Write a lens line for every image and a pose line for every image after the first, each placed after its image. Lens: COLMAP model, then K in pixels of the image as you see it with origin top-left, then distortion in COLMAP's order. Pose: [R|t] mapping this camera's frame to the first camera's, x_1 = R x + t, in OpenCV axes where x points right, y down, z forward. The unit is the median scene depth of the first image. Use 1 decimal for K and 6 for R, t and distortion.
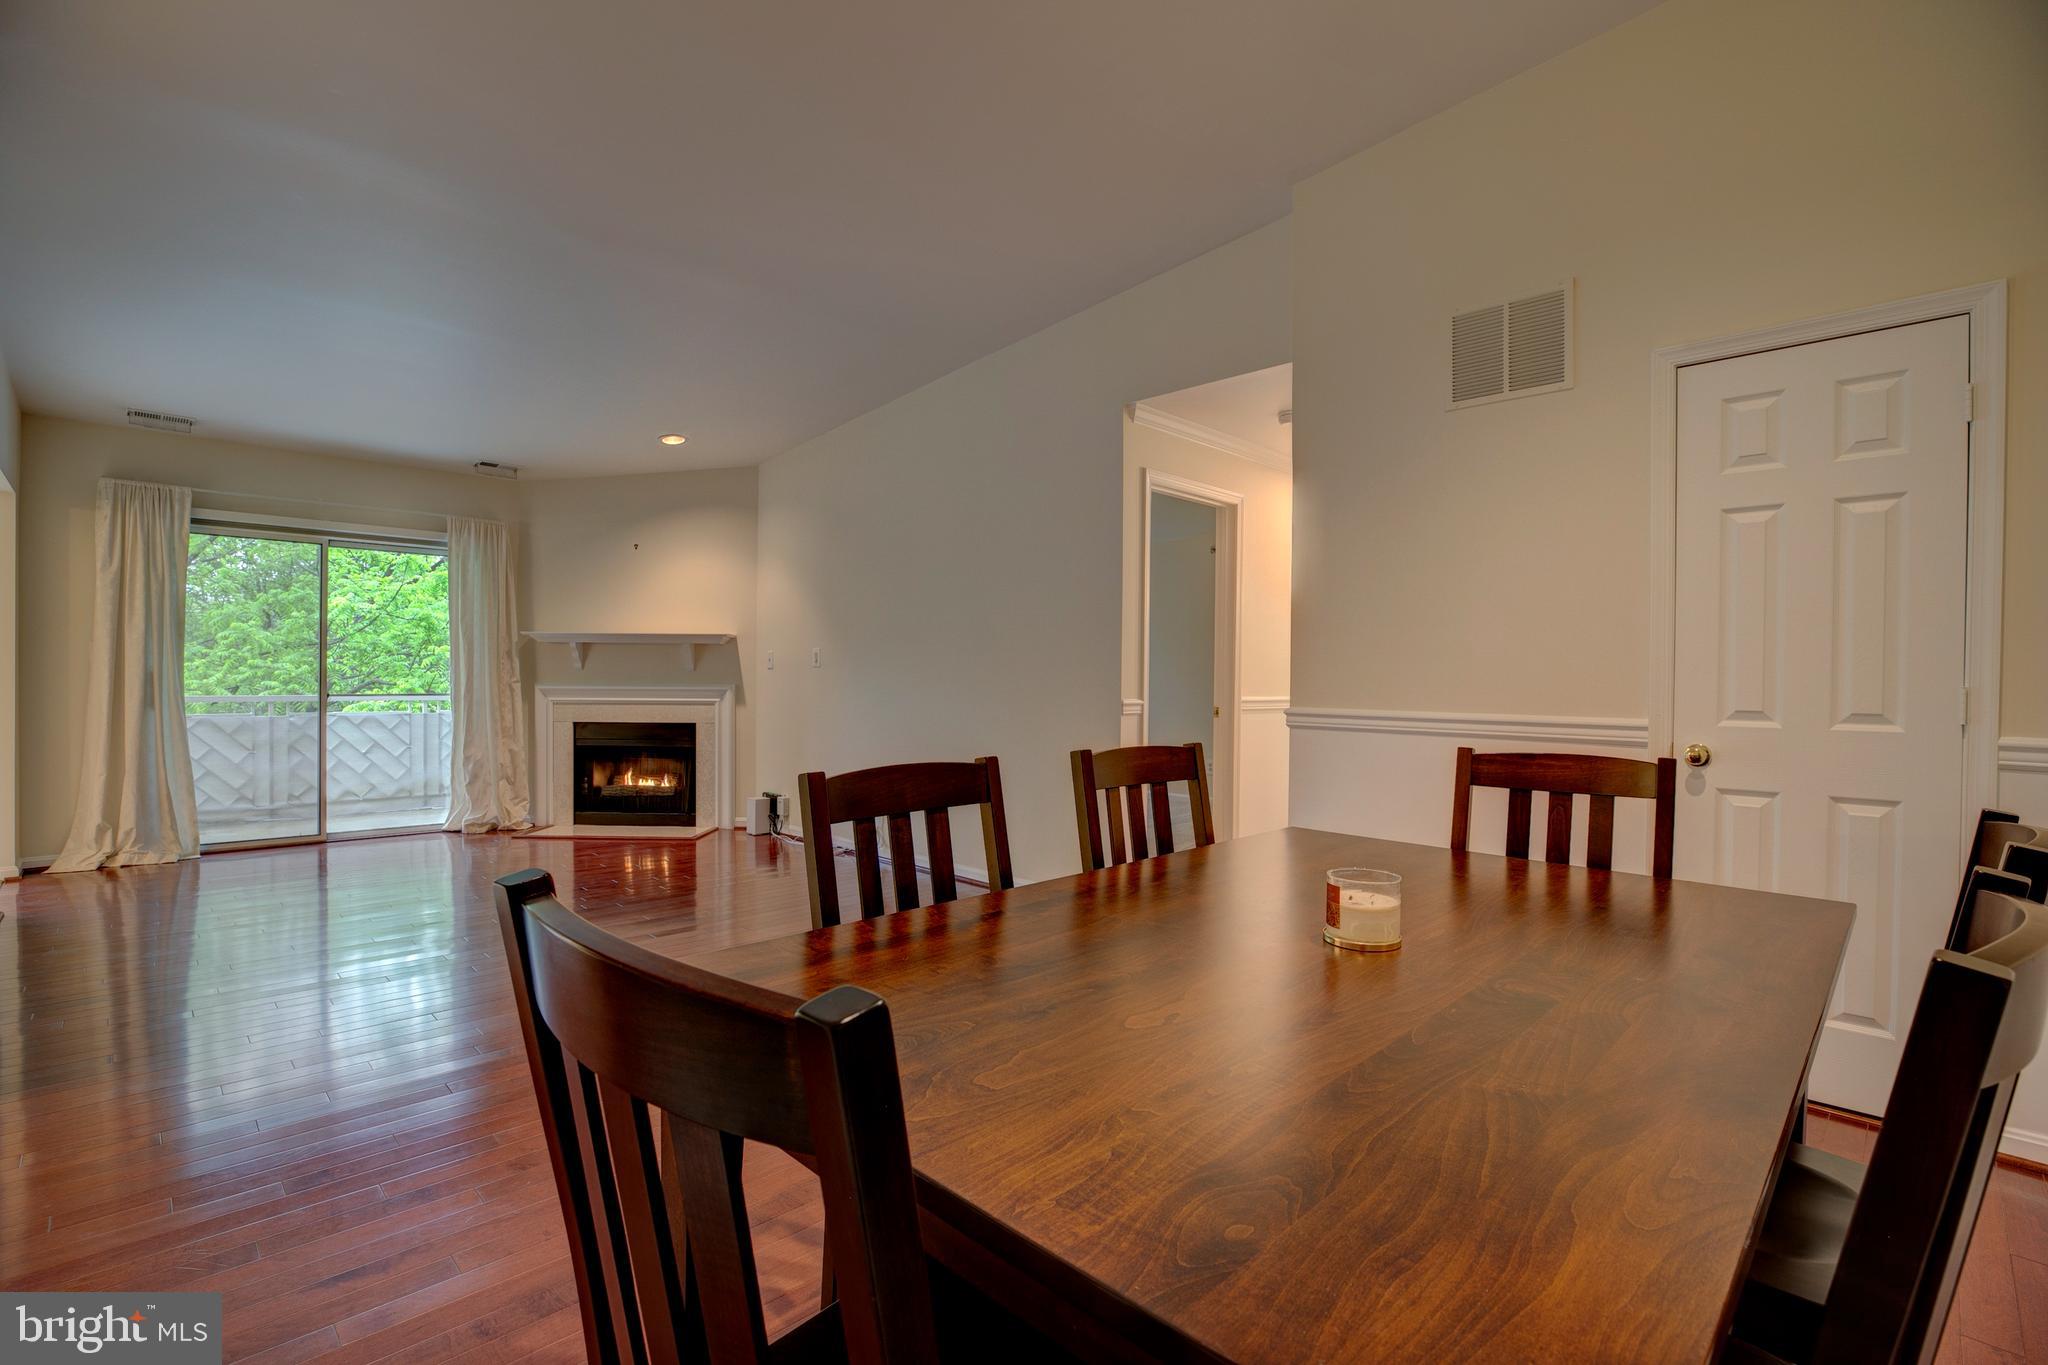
lens RADIAL K [[929.1, 0, 1018.4], [0, 929.1, 688.6], [0, 0, 1]] dist [-0.032850, 0.005787]
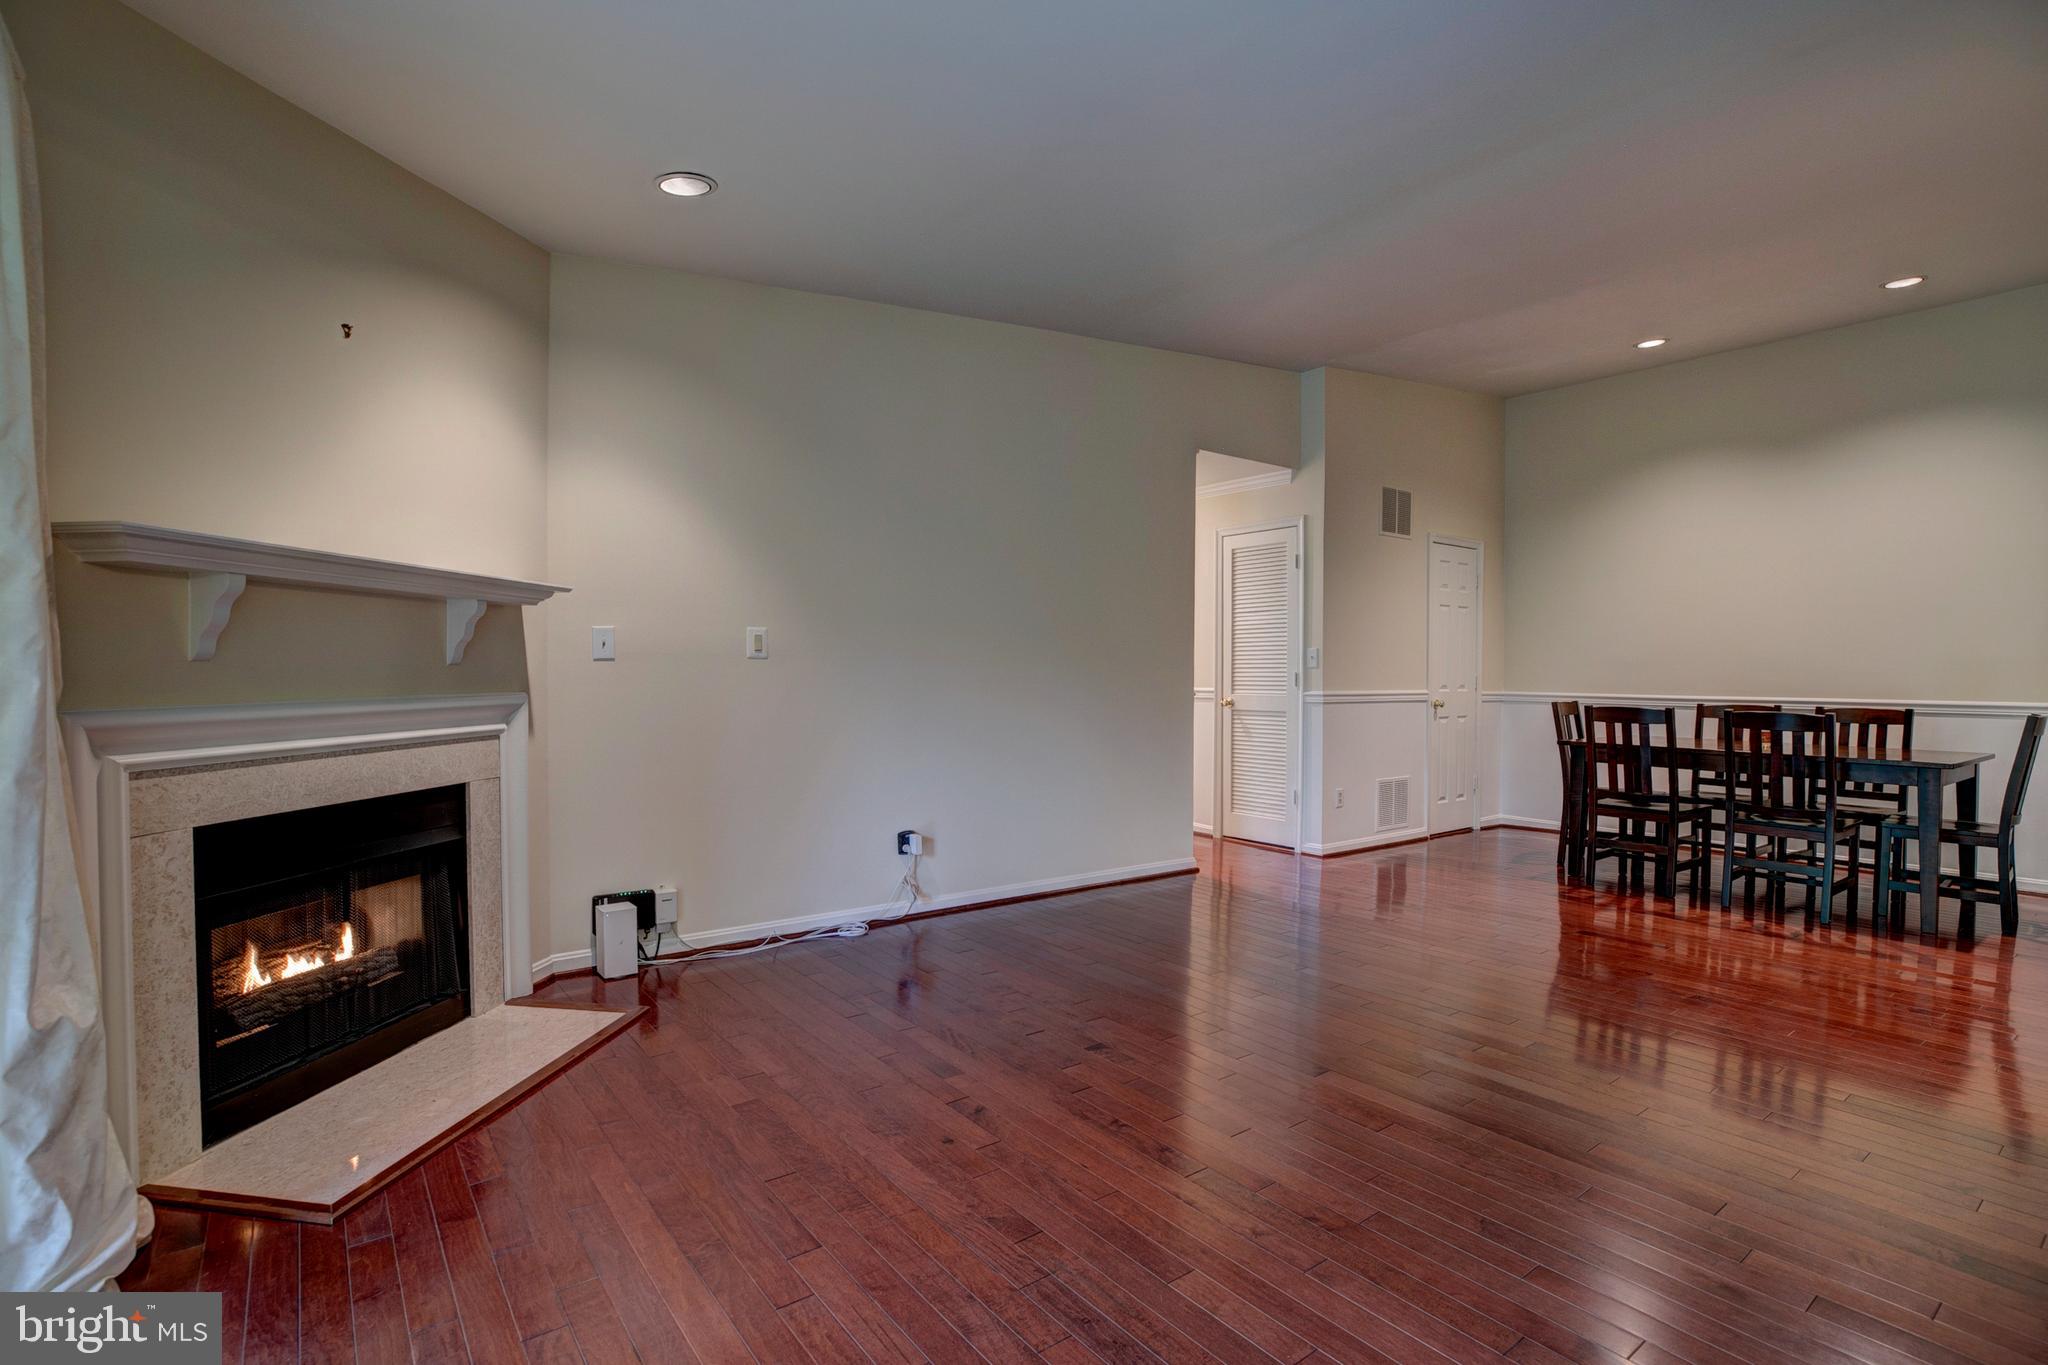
lens RADIAL K [[929.1, 0, 1006.0], [0, 929.1, 678.4], [0, 0, 1]] dist [-0.032850, 0.005787]
pose [[0.165895, -0.016857, 0.985999, -0.751740], [0.008334, 0.999842, 0.015692, -0.017114], [-0.986108, 0.005615, 0.166009, 0.693853]]
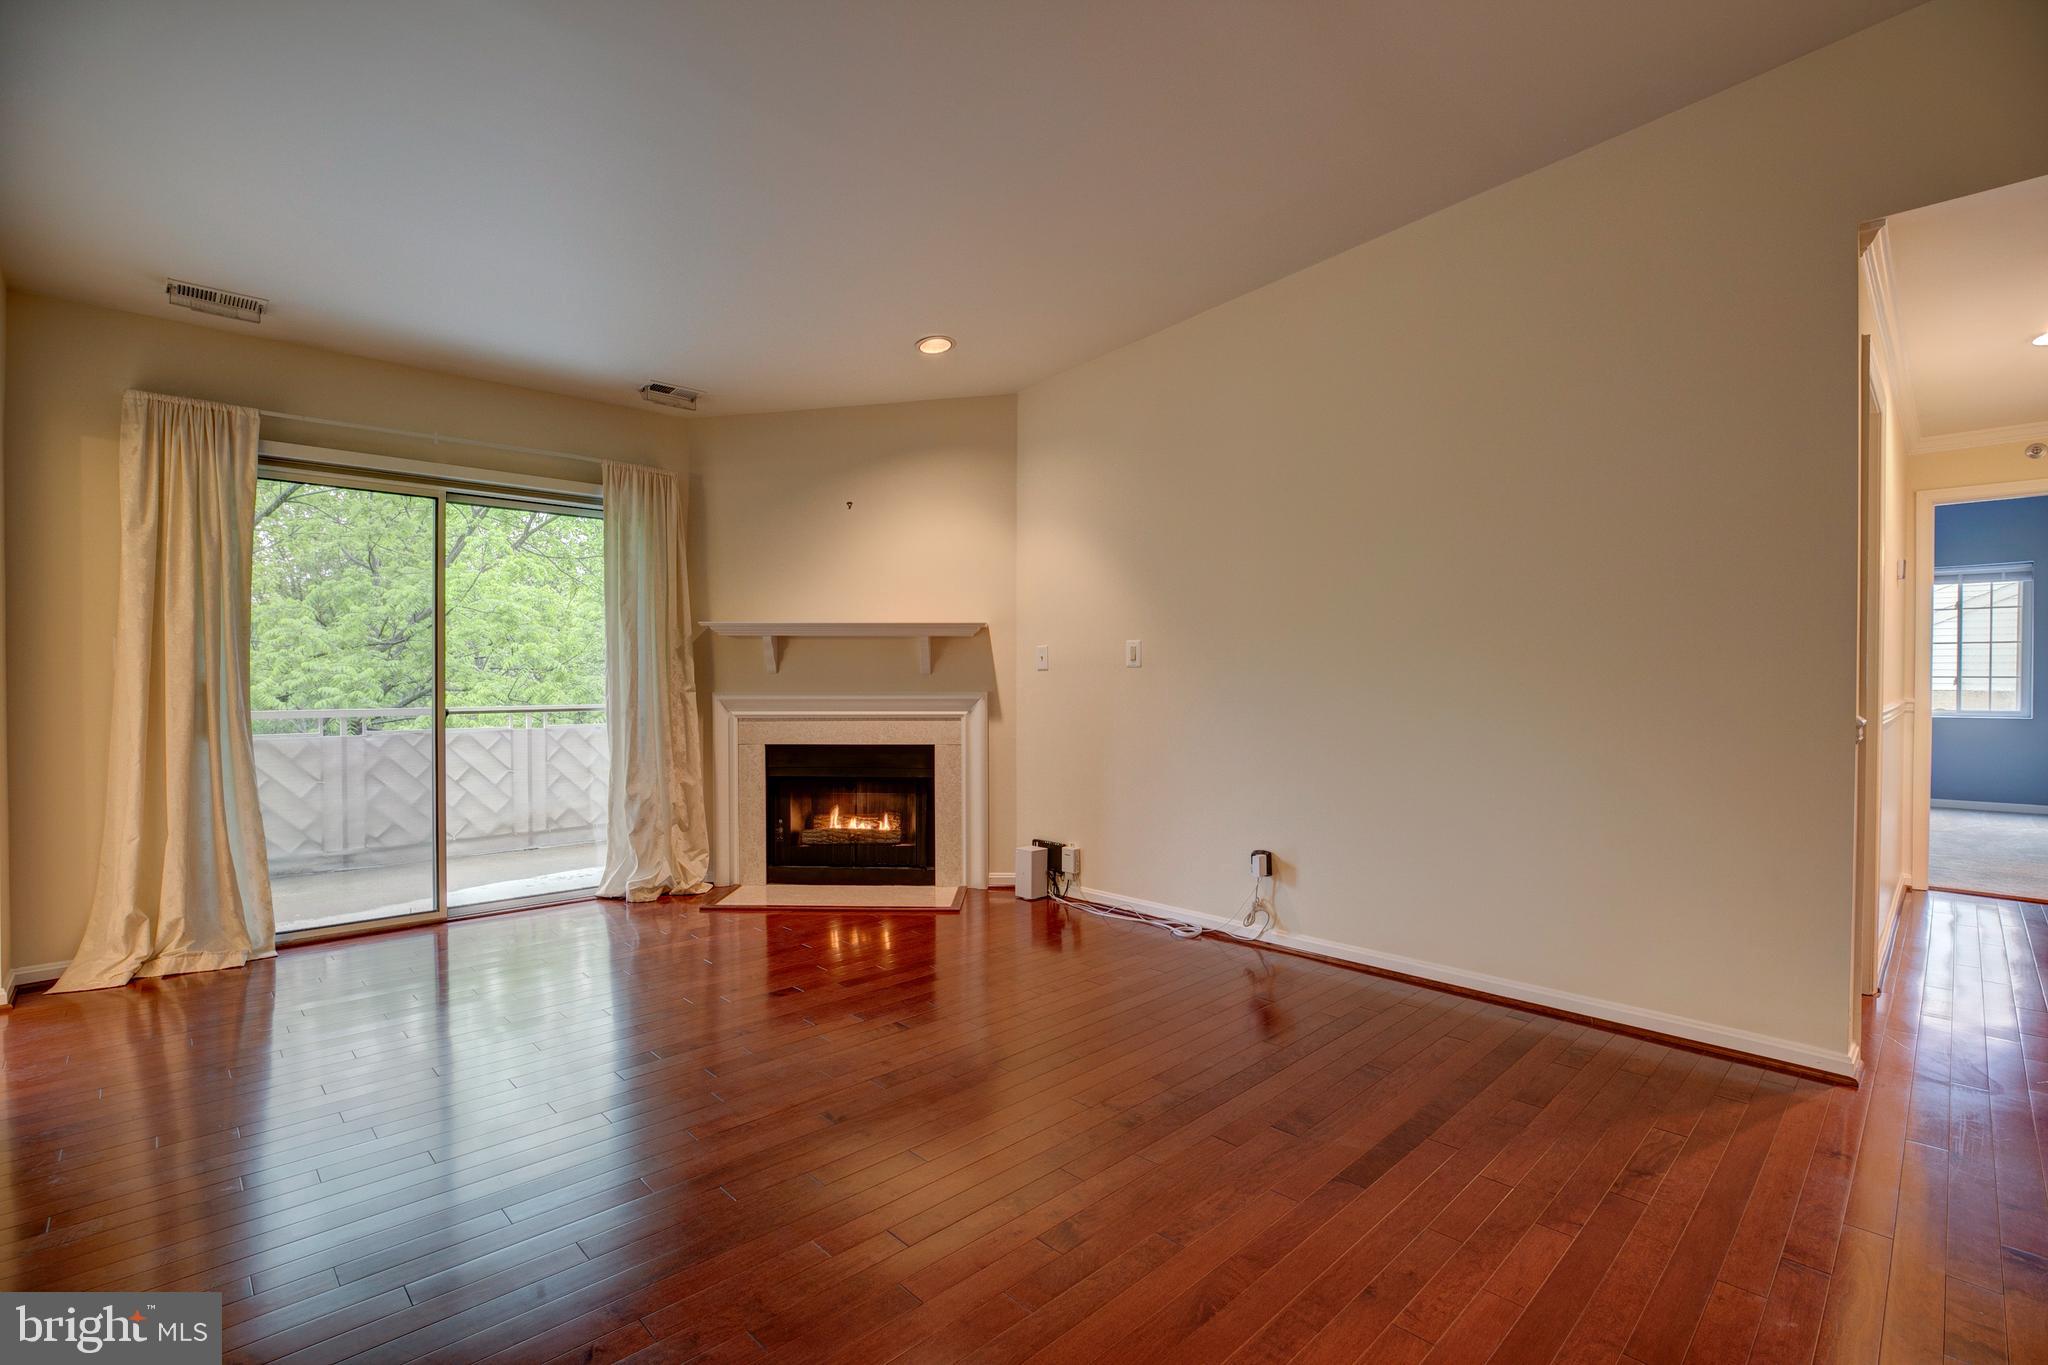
lens RADIAL K [[929.1, 0, 1011.4], [0, 929.1, 685.9], [0, 0, 1]] dist [-0.032850, 0.005787]
pose [[0.999833, -0.008120, -0.016382, -0.282208], [0.008148, 0.999965, 0.001648, -0.010289], [0.016368, -0.001781, 0.999864, 0.273277]]
